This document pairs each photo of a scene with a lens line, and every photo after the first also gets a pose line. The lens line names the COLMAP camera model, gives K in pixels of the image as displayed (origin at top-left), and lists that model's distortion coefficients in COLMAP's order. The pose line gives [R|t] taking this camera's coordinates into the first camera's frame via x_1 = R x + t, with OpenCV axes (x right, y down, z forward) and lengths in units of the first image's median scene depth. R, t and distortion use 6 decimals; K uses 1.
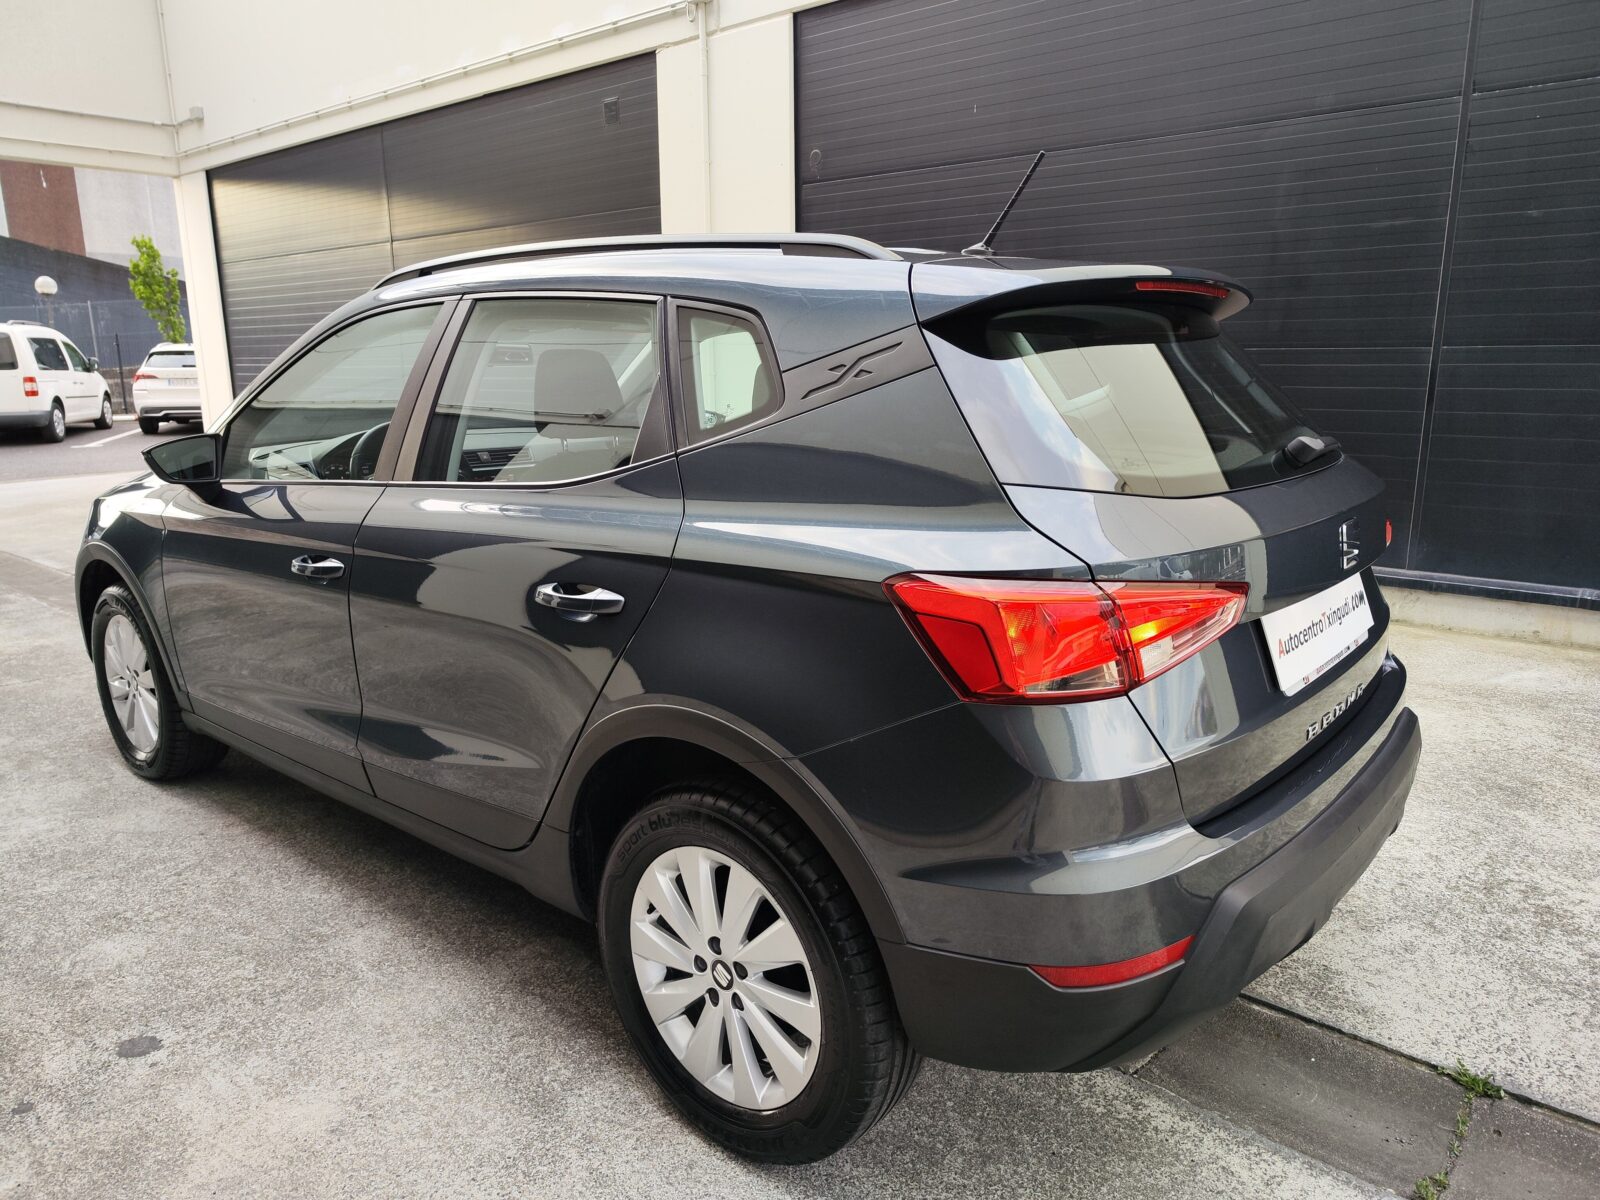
lens RADIAL K [[1097.5, 0, 801.8], [0, 1097.5, 594.9], [0, 0, 1]] dist [0.006274, -0.003047]
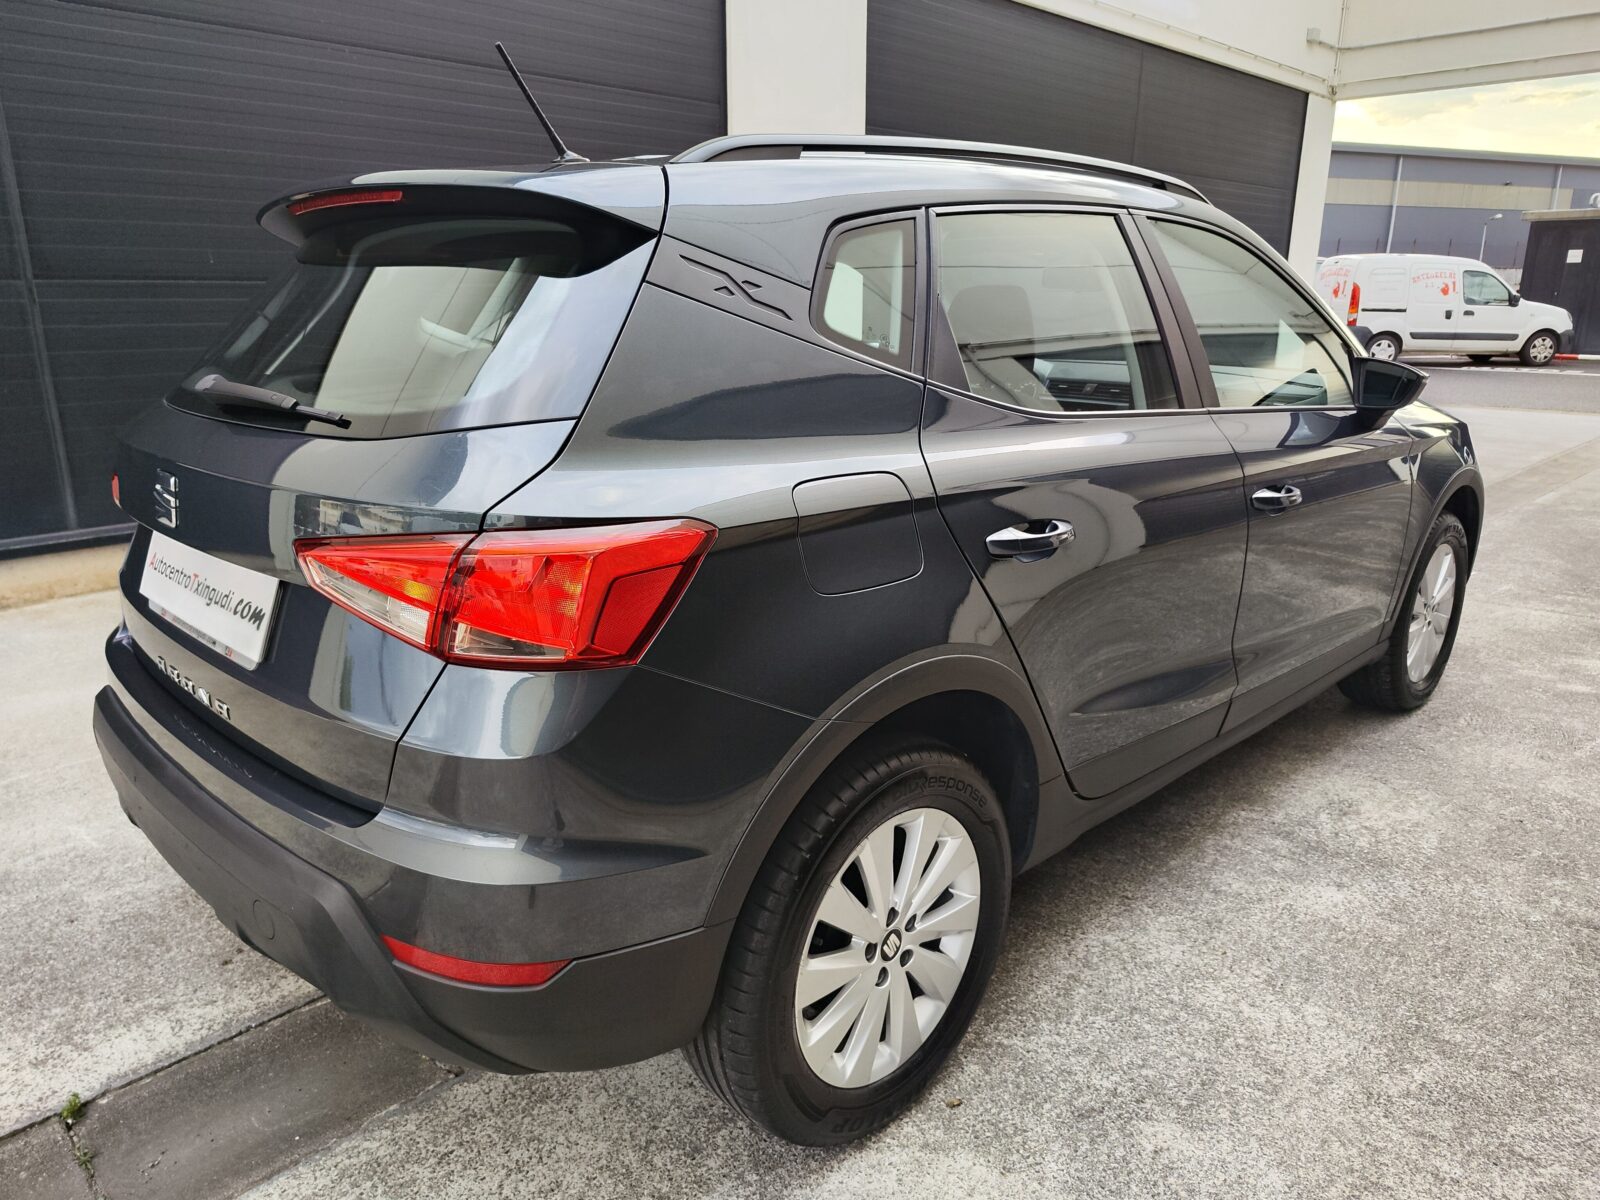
lens RADIAL K [[1097.5, 0, 801.8], [0, 1097.5, 594.9], [0, 0, 1]] dist [0.006274, -0.003047]
pose [[-0.074928, 0.288780, -0.954459, 1.059007], [-0.210209, 0.931067, 0.298204, -0.286285], [0.974781, 0.222980, -0.009059, 1.216418]]
